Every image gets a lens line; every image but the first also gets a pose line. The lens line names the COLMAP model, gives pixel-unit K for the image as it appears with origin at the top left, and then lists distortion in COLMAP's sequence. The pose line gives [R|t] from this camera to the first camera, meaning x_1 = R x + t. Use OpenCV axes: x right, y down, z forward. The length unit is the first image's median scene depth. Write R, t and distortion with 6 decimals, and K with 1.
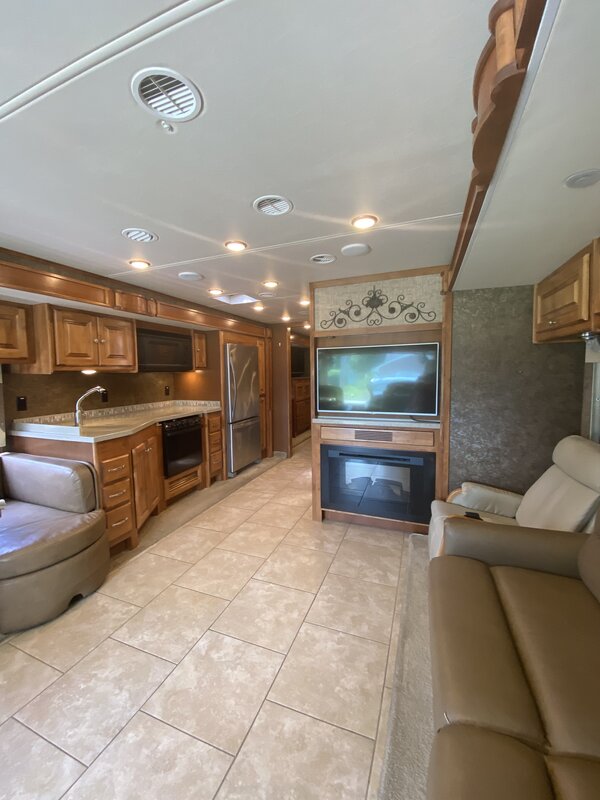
lens RADIAL K [[328.8, 0, 297.0], [0, 328.8, 395.9], [0, 0, 1]] dist [0.001825, -0.002432]
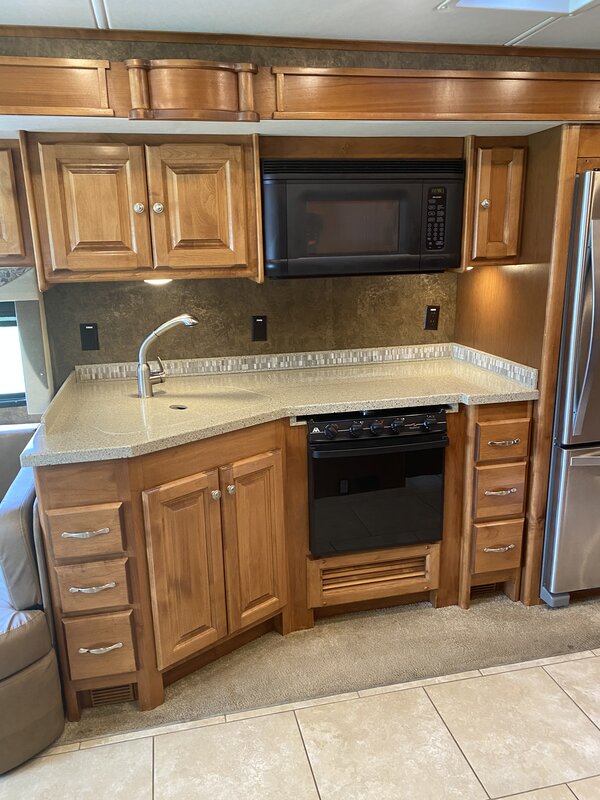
lens RADIAL K [[603.7, 0, 296.8], [0, 603.7, 399.9], [0, 0, 1]] dist [0.007278, 0.000026]
pose [[0.549668, 0.207837, -0.809116, 0.125985], [-0.041822, 0.974189, 0.221827, -0.085089], [0.834336, -0.088093, 0.544172, 0.568401]]
